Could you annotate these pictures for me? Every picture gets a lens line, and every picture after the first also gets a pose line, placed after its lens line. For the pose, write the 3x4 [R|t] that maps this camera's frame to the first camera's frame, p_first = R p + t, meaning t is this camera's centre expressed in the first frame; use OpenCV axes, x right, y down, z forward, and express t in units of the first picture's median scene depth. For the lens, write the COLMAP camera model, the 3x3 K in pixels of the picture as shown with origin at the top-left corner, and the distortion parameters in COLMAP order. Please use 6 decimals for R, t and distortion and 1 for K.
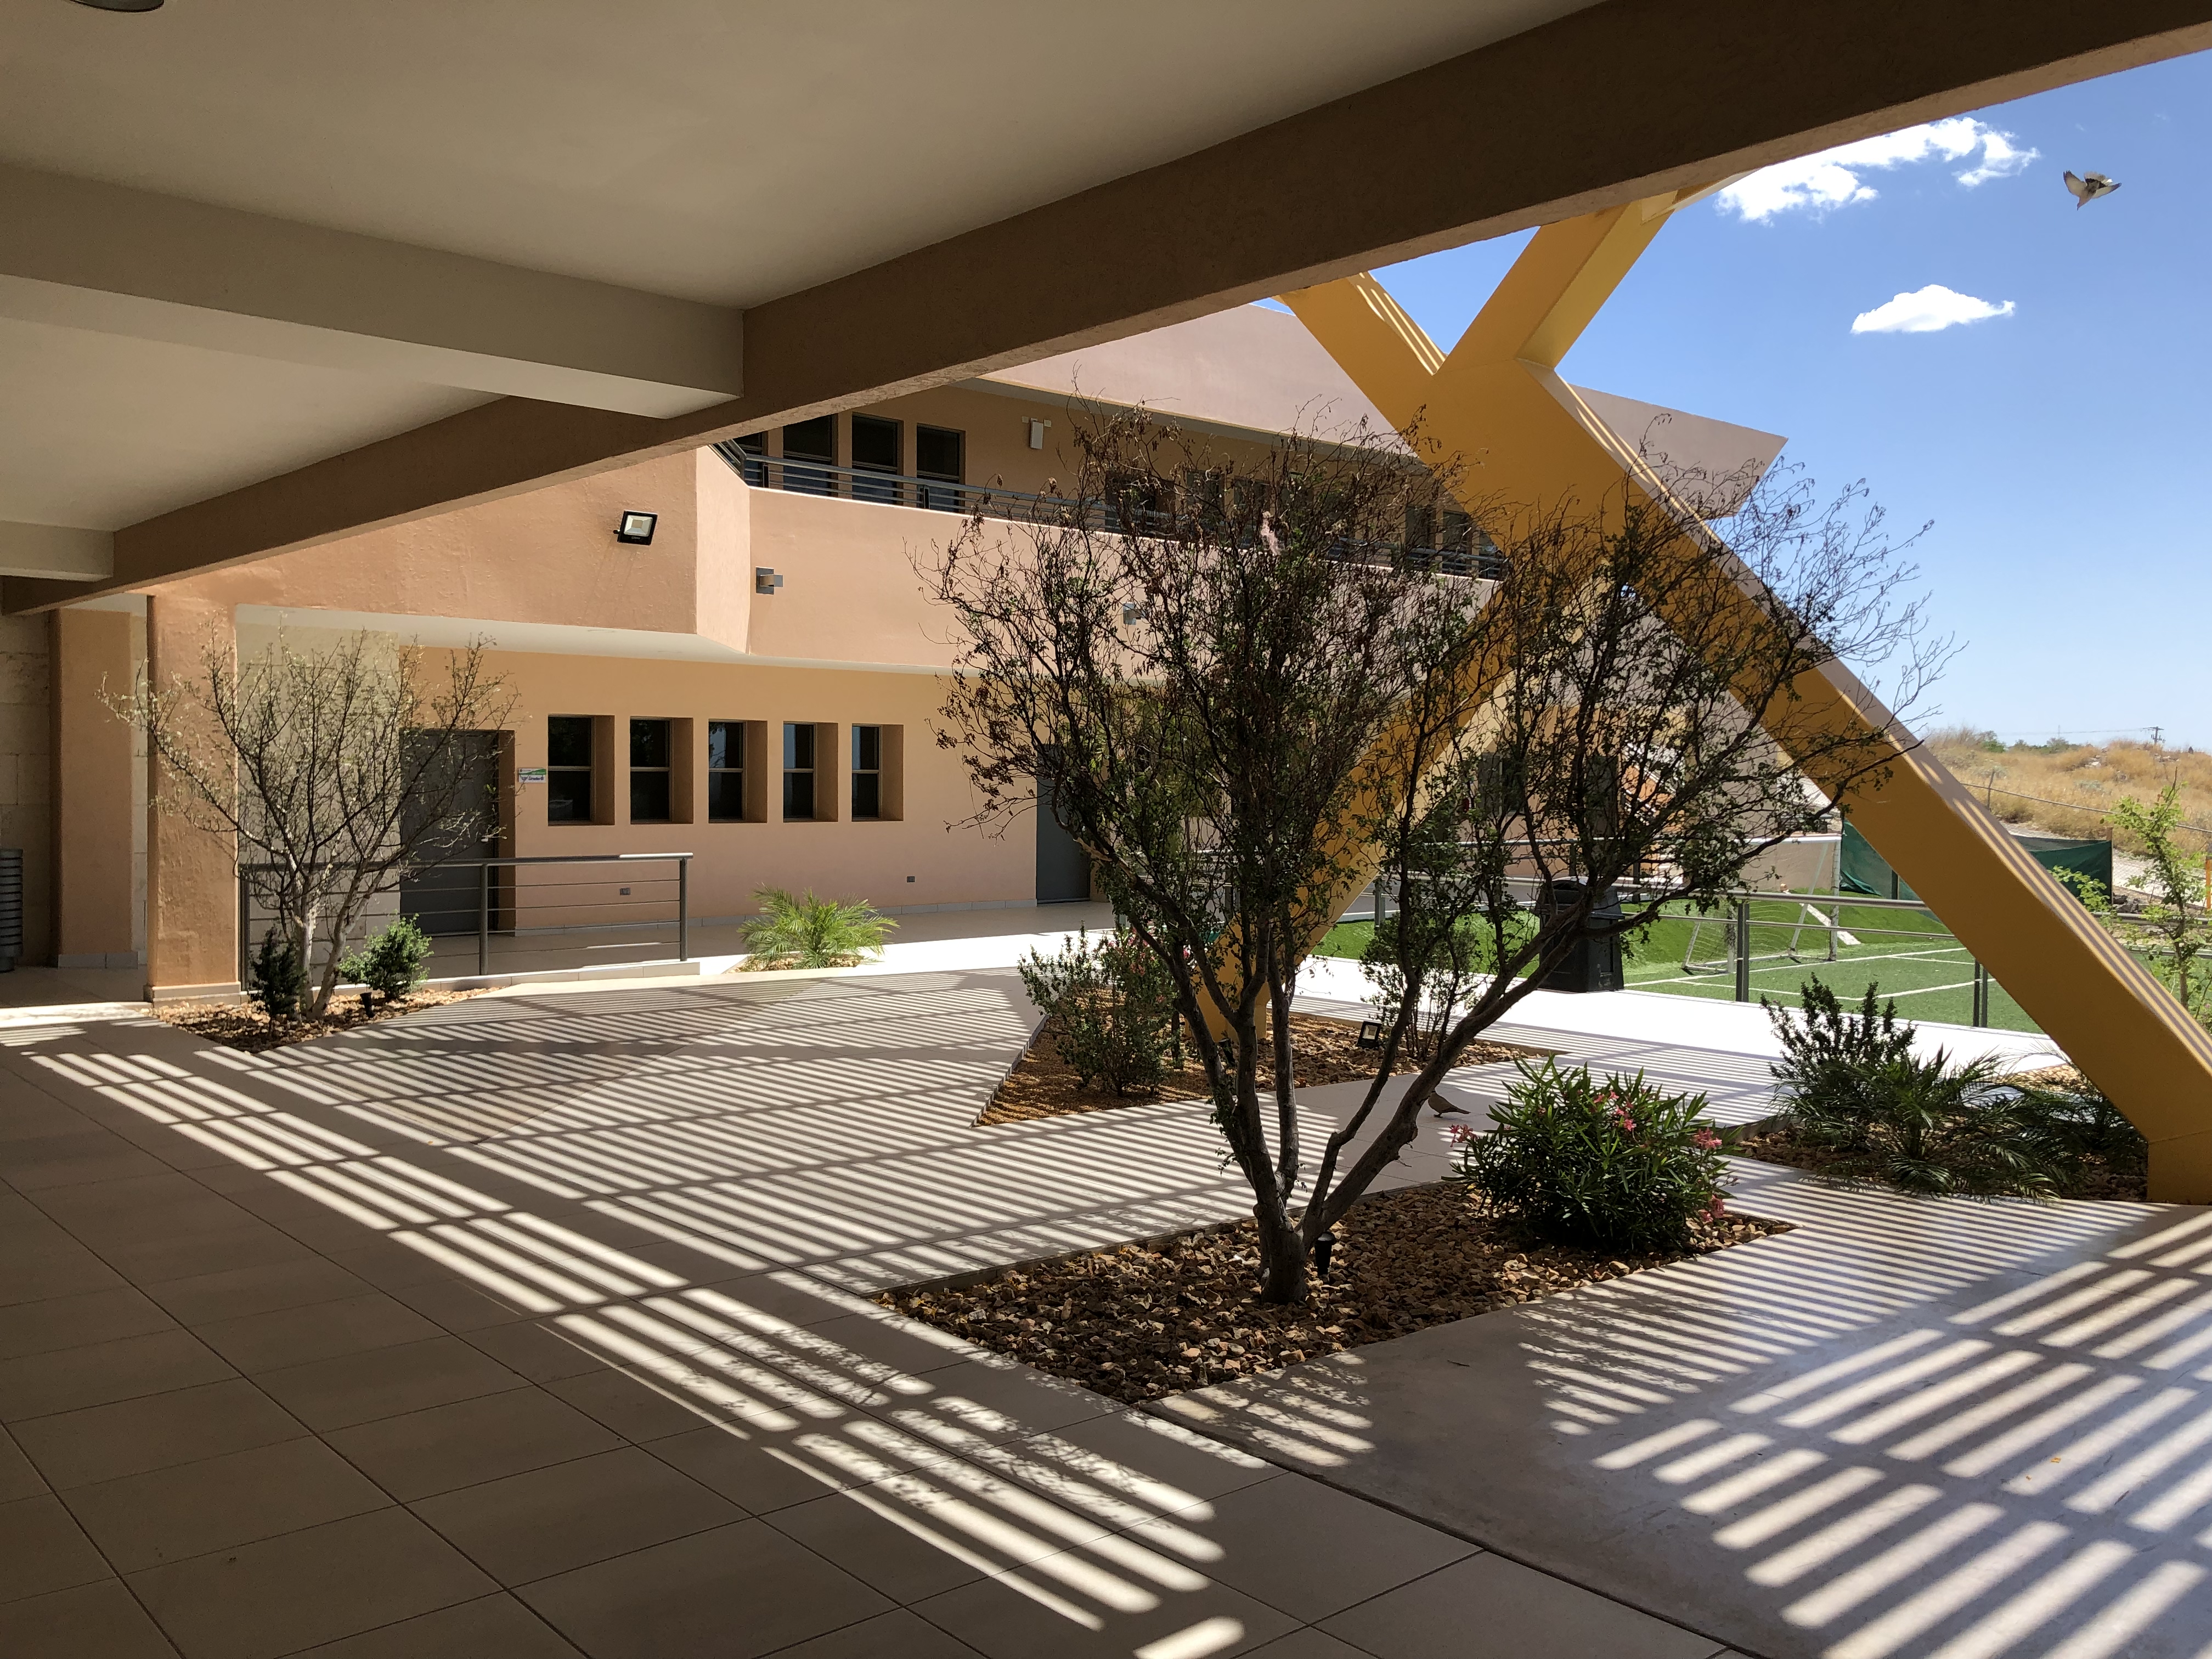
lens RADIAL K [[1823.4, 0, 1098.6], [0, 1823.4, 822.7], [0, 0, 1]] dist [0.022926, -0.015010]
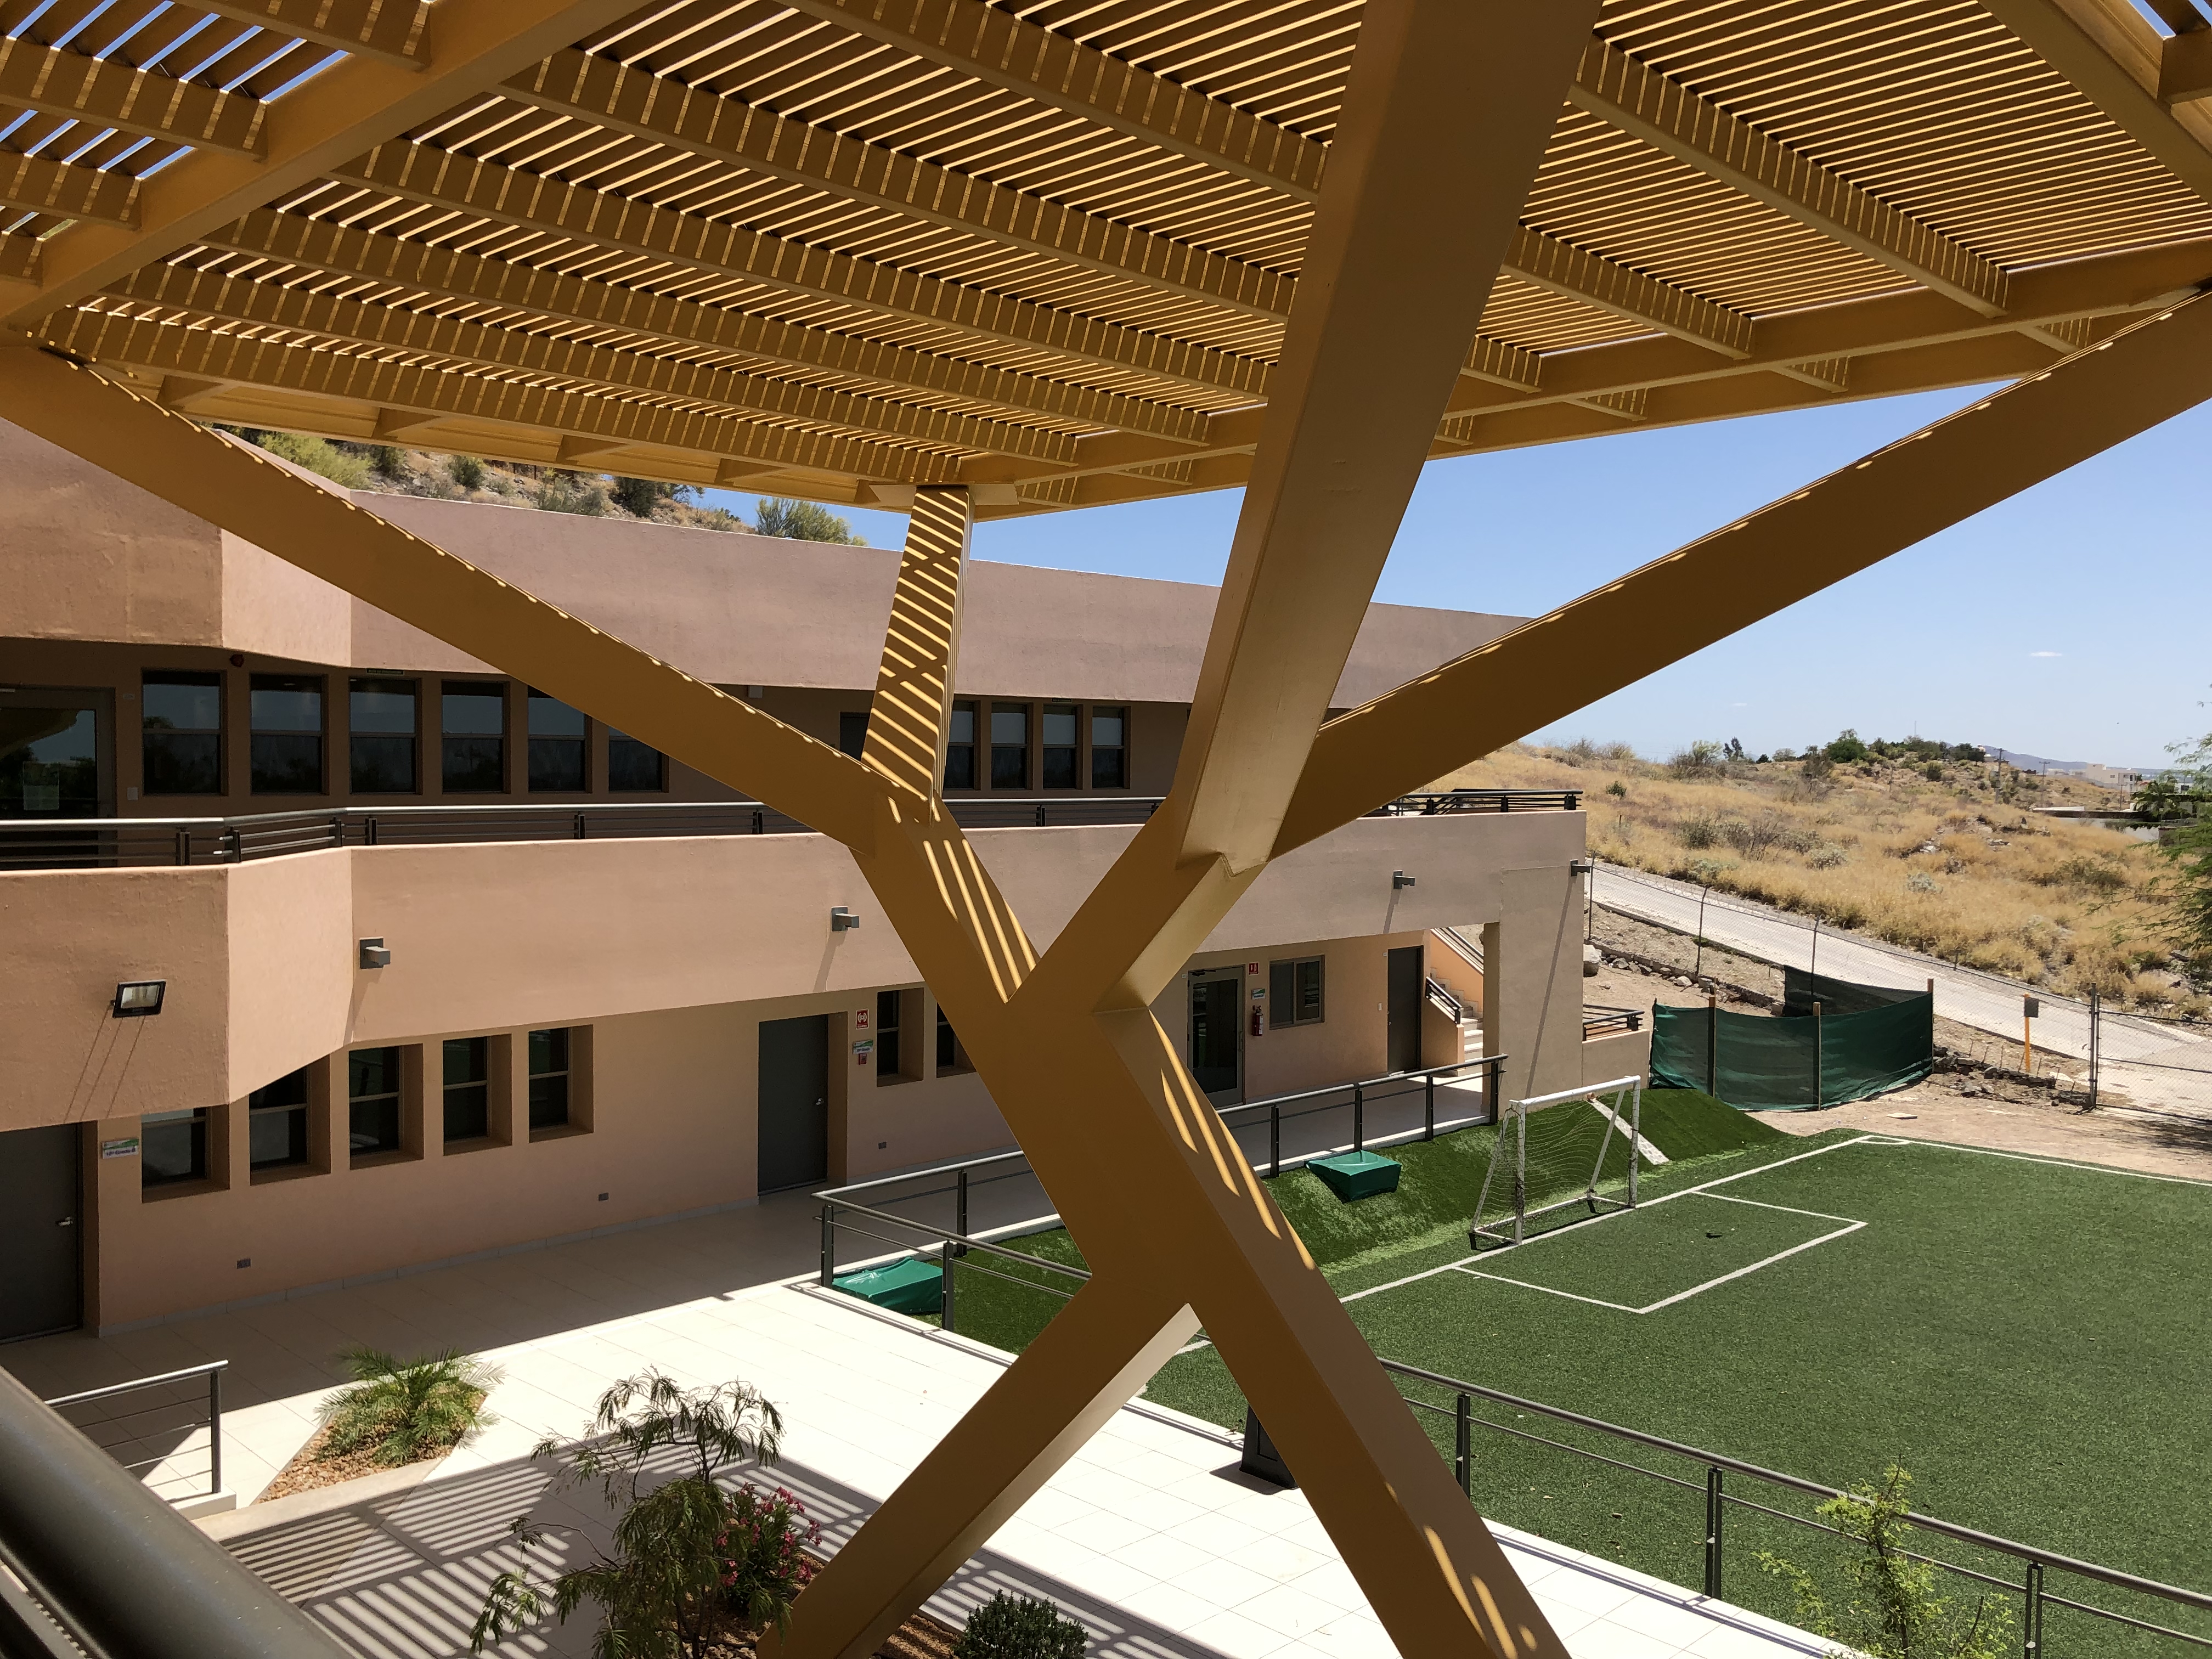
lens RADIAL K [[1823.4, 0, 1101.1], [0, 1823.4, 813.0], [0, 0, 1]] dist [0.022926, -0.015010]
pose [[0.998021, -0.006208, 0.062579, 0.087934], [0.006128, 0.999980, 0.001472, -0.161863], [-0.062587, -0.001086, 0.998039, 0.093195]]
